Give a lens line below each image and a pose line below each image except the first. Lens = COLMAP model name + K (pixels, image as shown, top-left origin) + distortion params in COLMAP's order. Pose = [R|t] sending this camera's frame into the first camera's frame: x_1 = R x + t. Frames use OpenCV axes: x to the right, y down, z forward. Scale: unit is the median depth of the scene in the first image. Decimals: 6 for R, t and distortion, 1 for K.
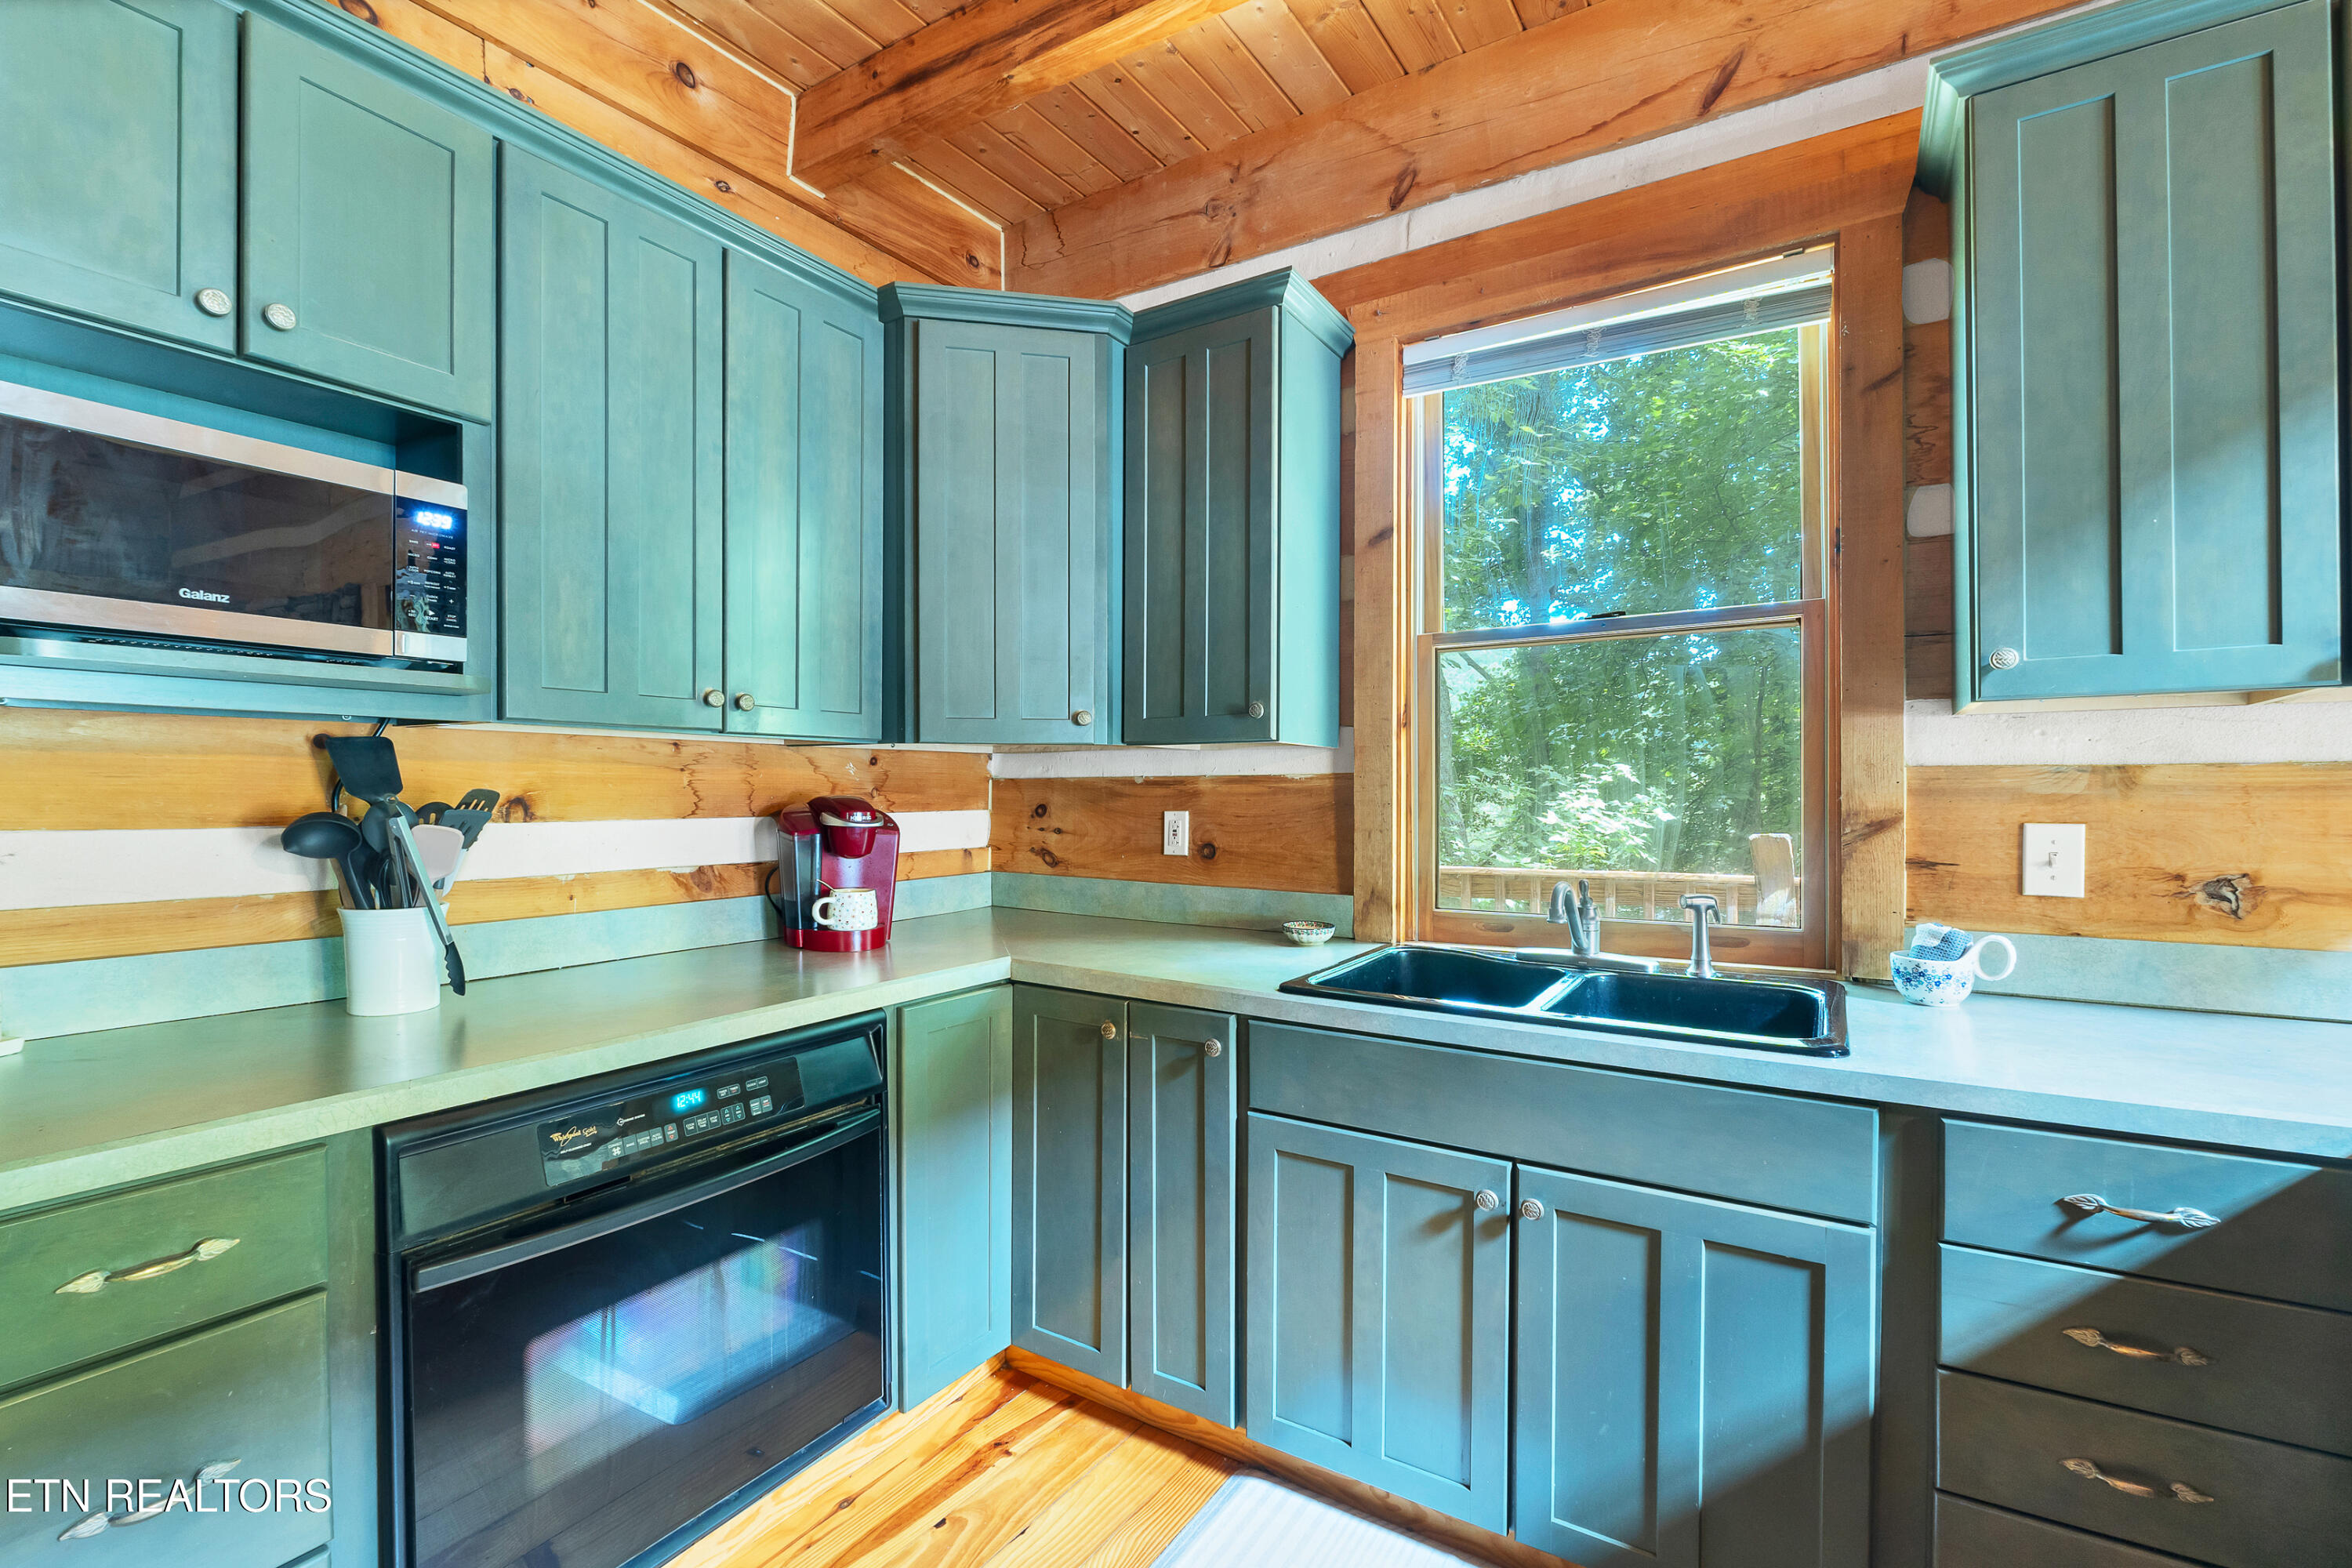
lens RADIAL K [[1000.1, 0, 1170.9], [0, 1000.1, 806.5], [0, 0, 1]] dist [-0.008128, 0.000514]
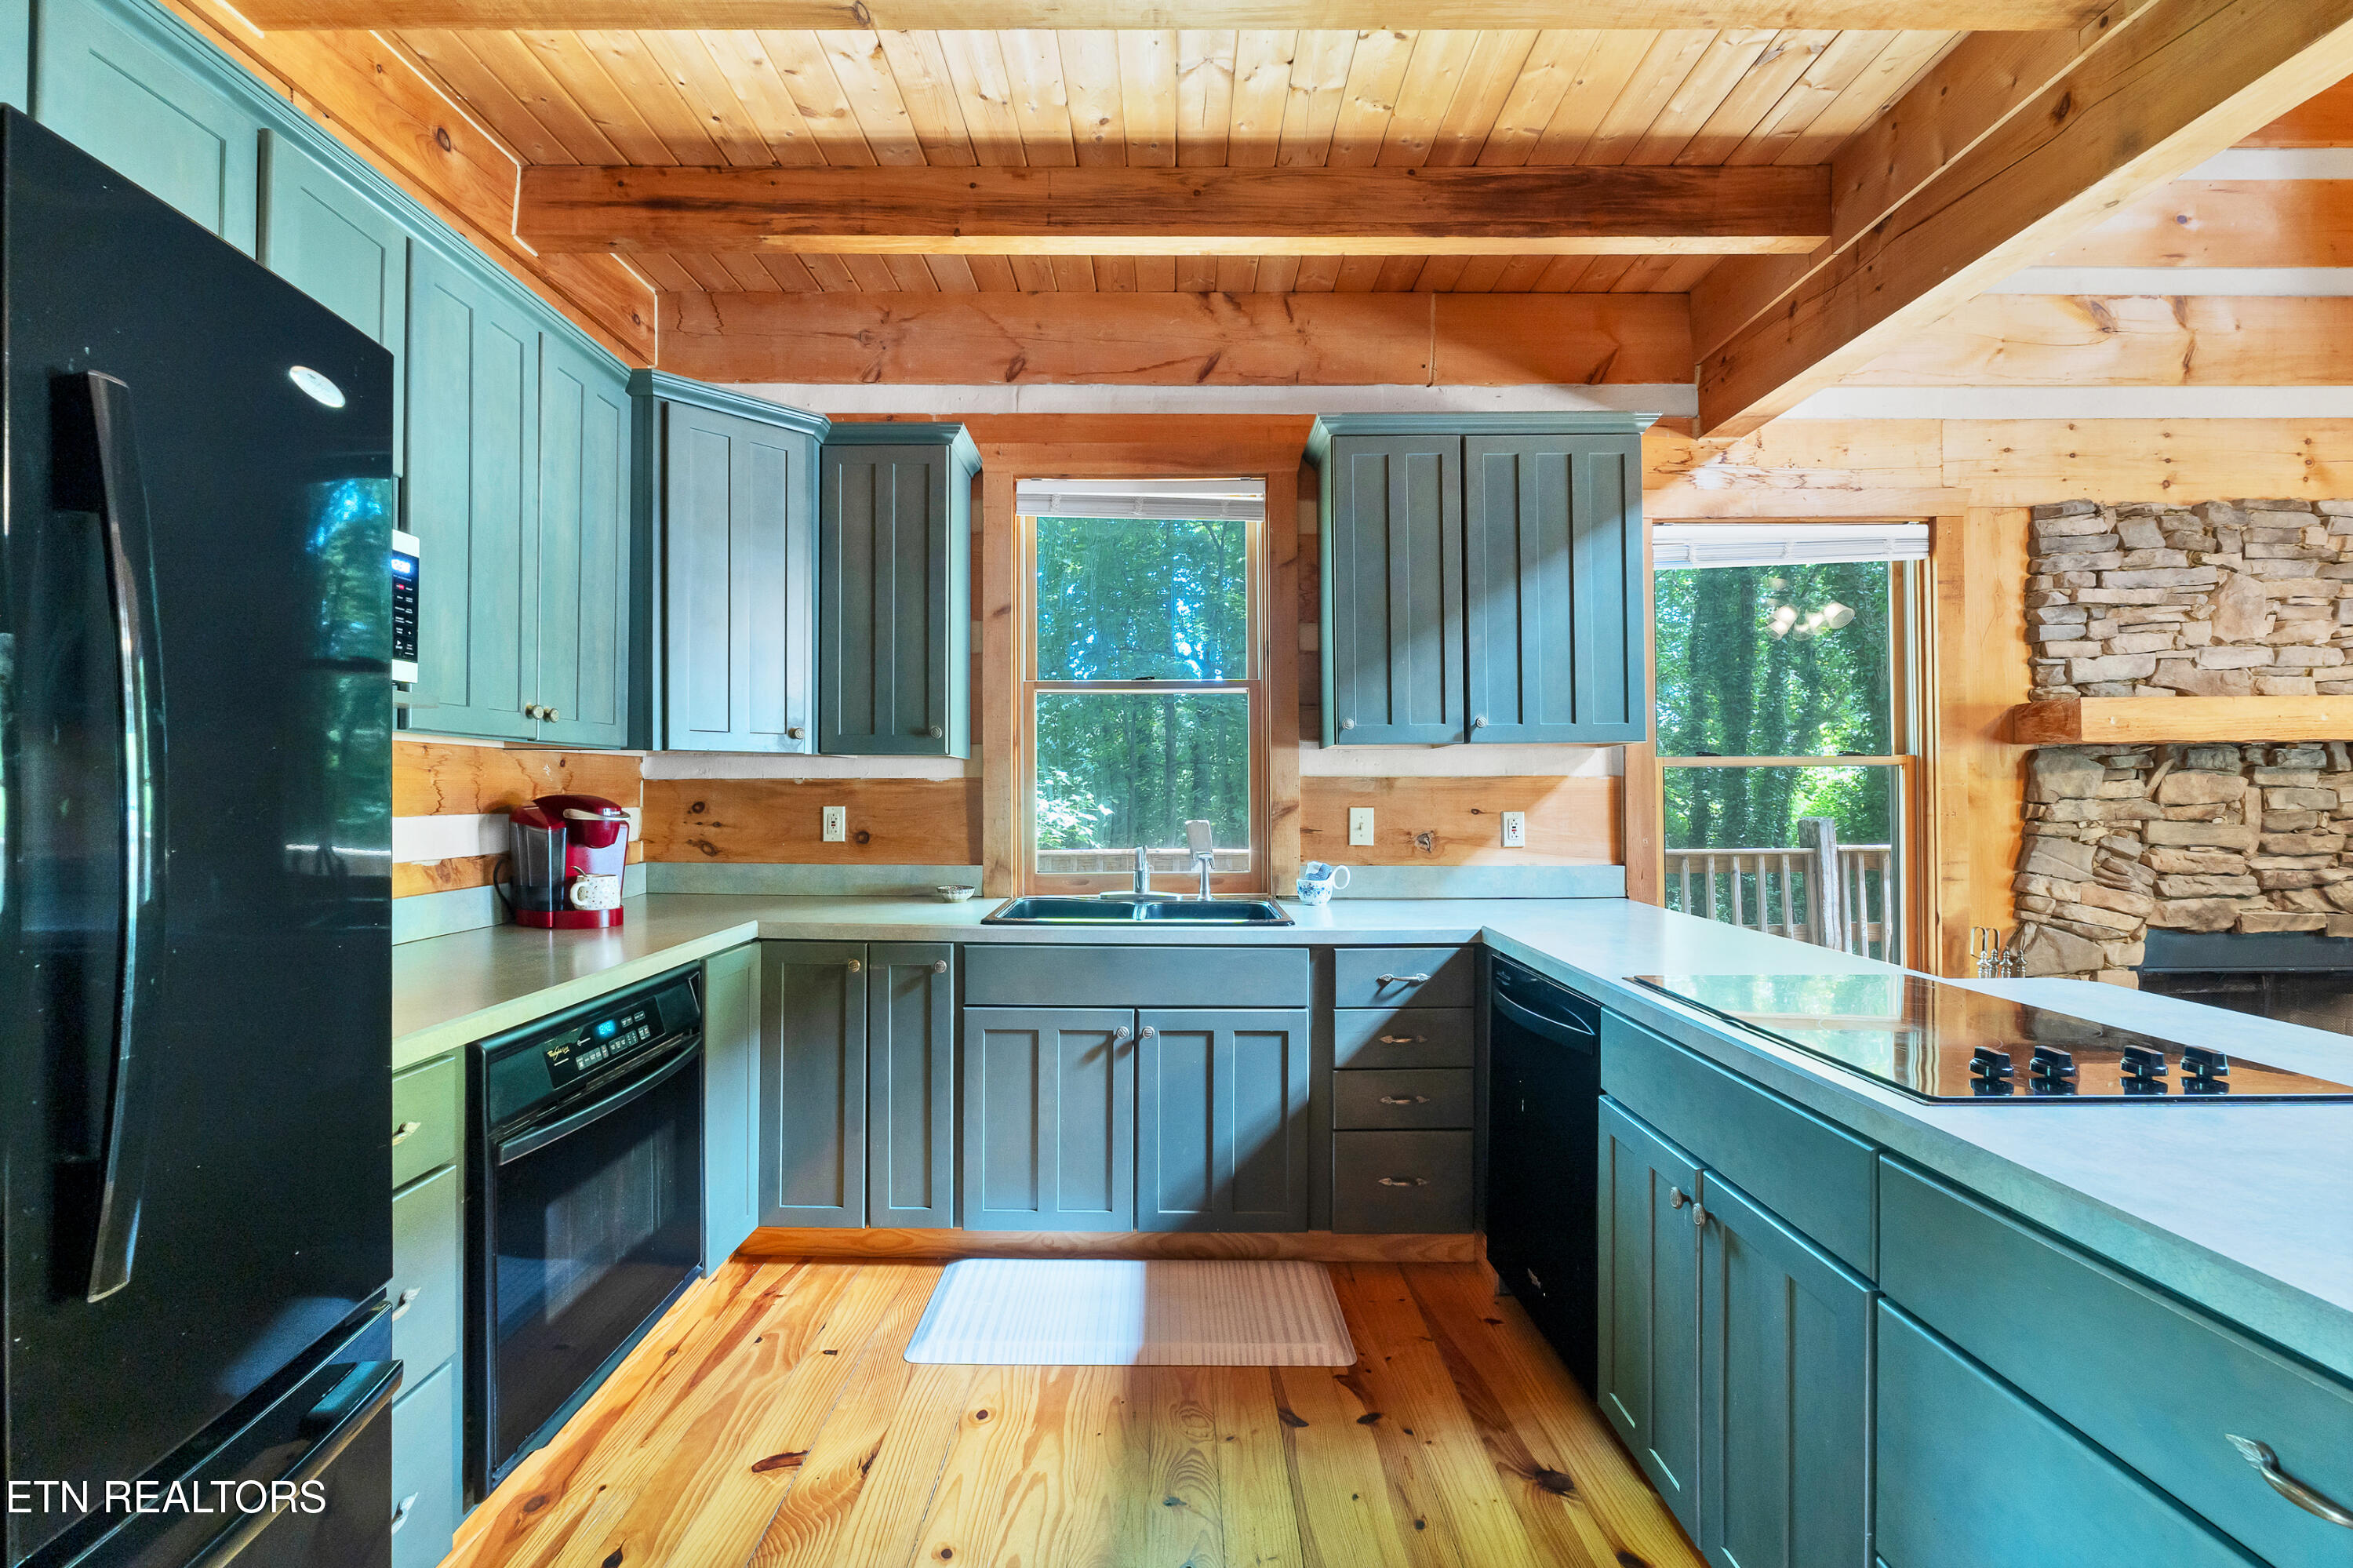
lens RADIAL K [[1000.5, 0, 1171.4], [0, 1000.5, 806.5], [0, 0, 1]] dist [-0.008128, 0.000514]
pose [[0.832247, -0.008454, 0.554341, -0.436288], [0.008323, 0.999962, 0.002755, 0.006170], [-0.554343, 0.002321, 0.832285, -0.361433]]
